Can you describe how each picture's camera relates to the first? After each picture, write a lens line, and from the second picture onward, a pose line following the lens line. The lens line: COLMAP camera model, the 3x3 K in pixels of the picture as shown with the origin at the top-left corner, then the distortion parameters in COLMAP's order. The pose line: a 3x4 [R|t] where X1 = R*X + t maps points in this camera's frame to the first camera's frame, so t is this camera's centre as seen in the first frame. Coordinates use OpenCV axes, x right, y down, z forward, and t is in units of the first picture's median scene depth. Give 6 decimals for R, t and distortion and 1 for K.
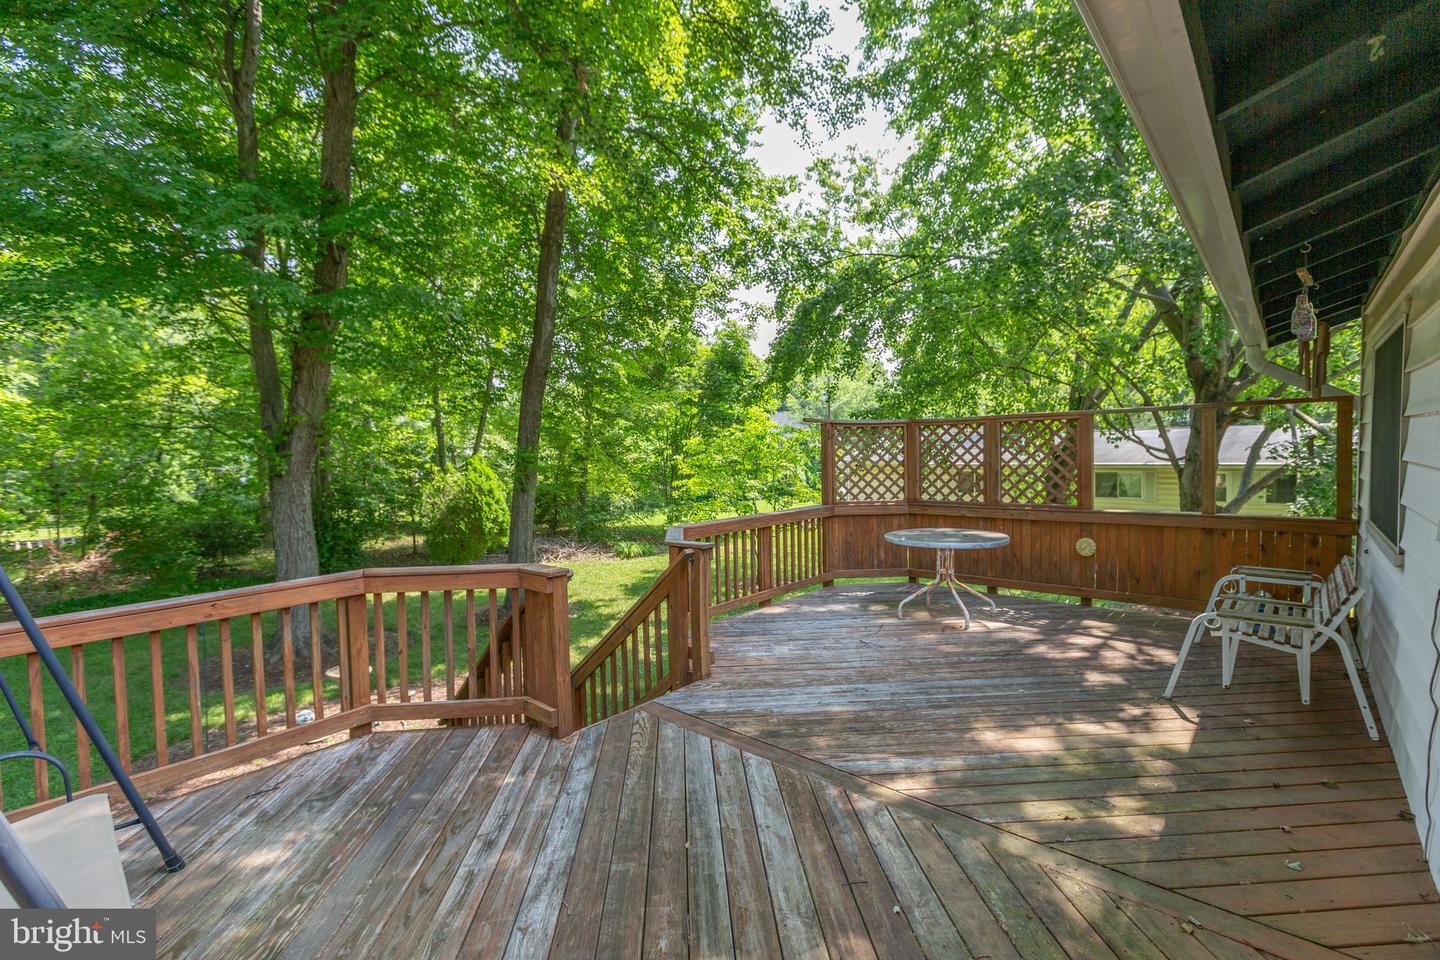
lens RADIAL K [[632.0, 0, 709.9], [0, 632.0, 479.1], [0, 0, 1]] dist [-0.000357, -0.000035]
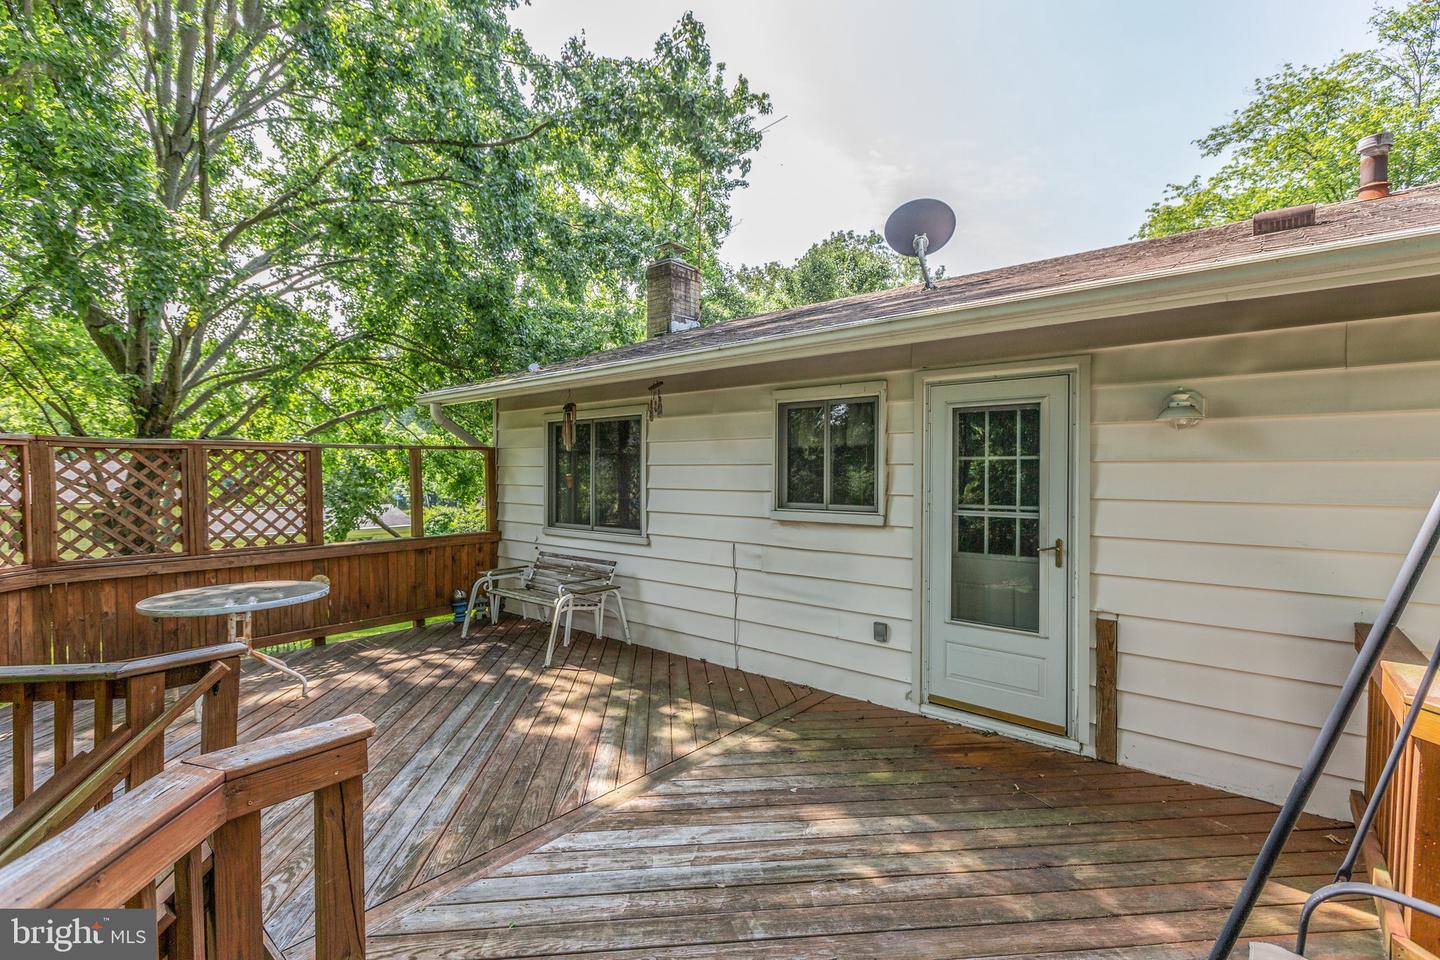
lens RADIAL K [[653.5, 0, 723.3], [0, 653.5, 470.4], [0, 0, 1]] dist [0.000689, -0.000105]
pose [[-0.045905, 0.025207, 0.998628, -0.755818], [0.051267, 0.998424, -0.022845, -0.020966], [-0.997629, 0.050148, -0.047125, 0.731794]]
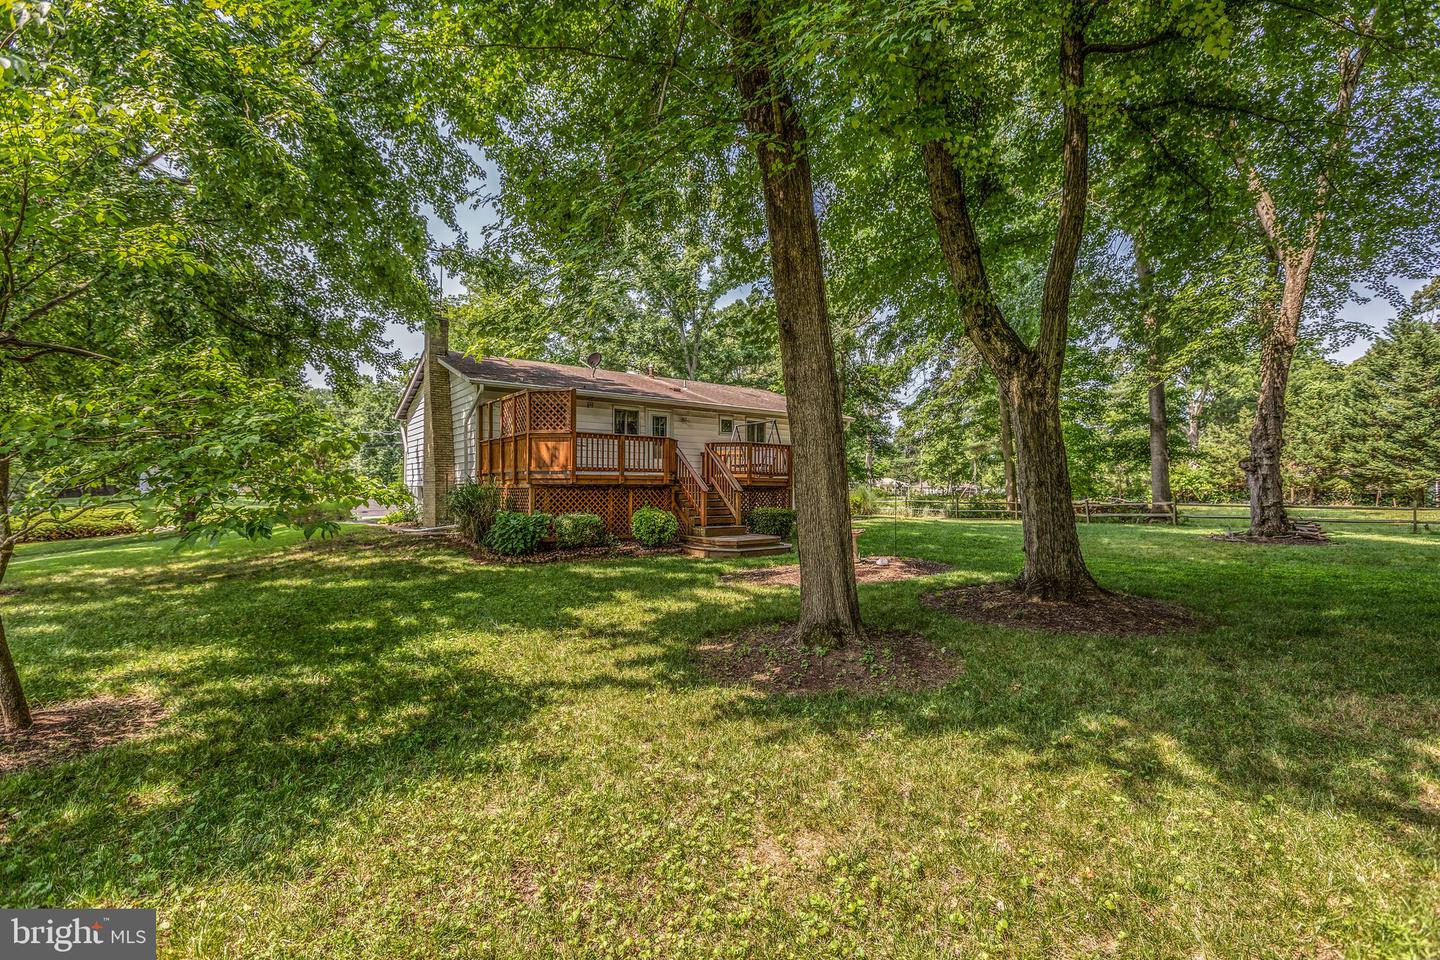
lens RADIAL K [[645.7, 0, 725.1], [0, 645.7, 462.3], [0, 0, 1]] dist [-0.001606, -0.000213]
pose [[-0.982873, 0.023751, 0.182749, -1.305038], [0.024199, 0.999707, 0.000220, 0.298559], [-0.182690, 0.004639, -0.983160, 5.924052]]
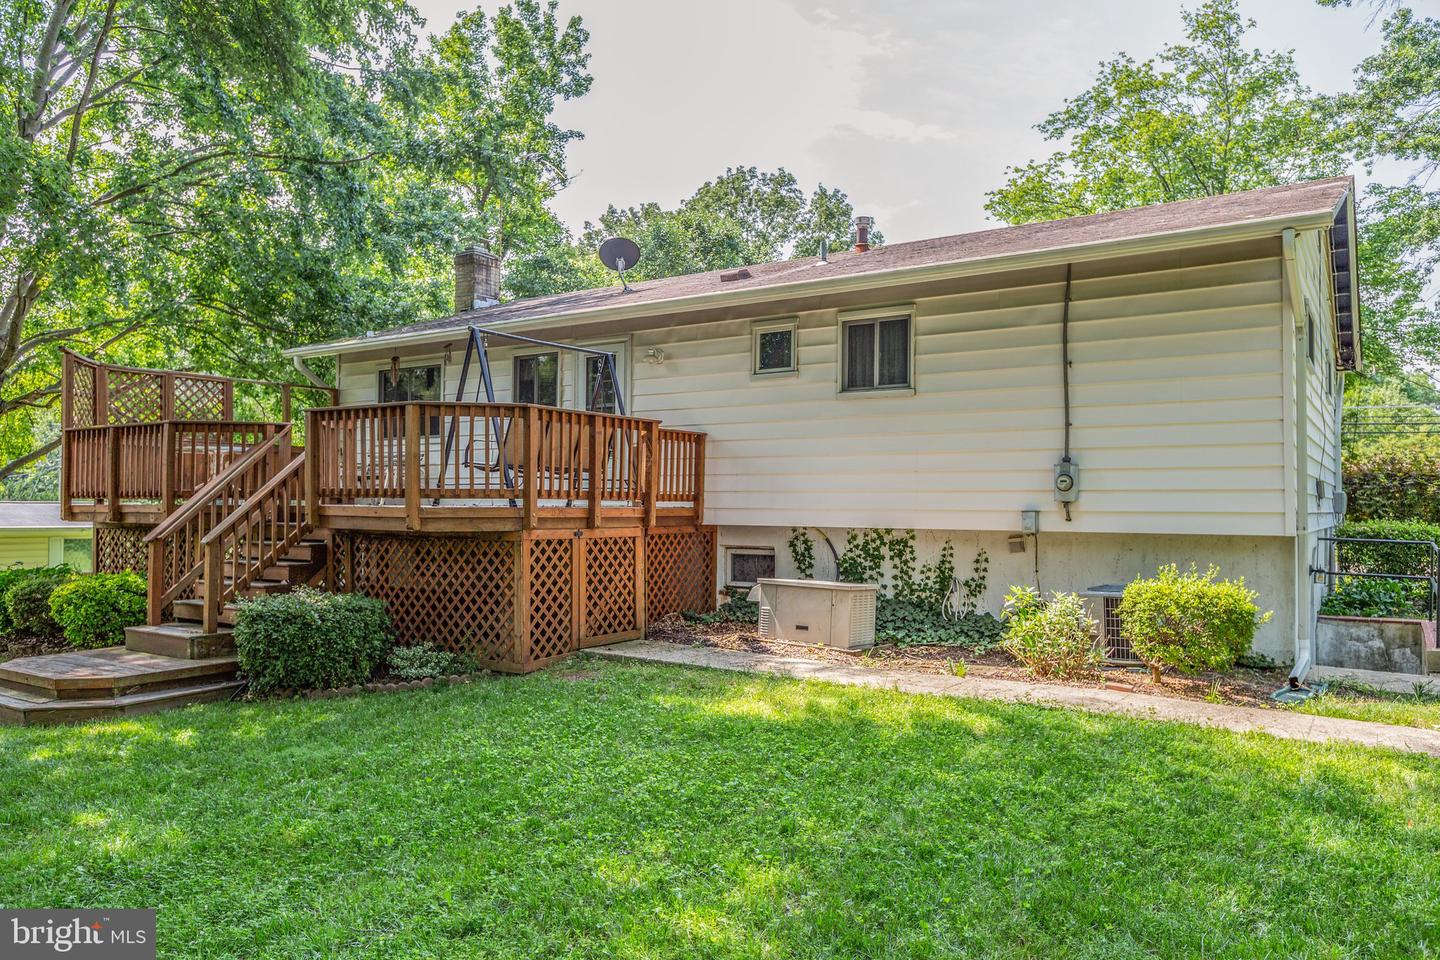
lens RADIAL K [[1013.4, 0, 720.0], [0, 1013.4, 480.0], [0, 0, 1]] dist [0.001513, 0.005182]
pose [[-0.155151, 0.046542, 0.986794, -3.504775], [0.044476, 0.998206, -0.040087, 0.509428], [-0.986889, 0.037669, -0.156943, 0.376080]]
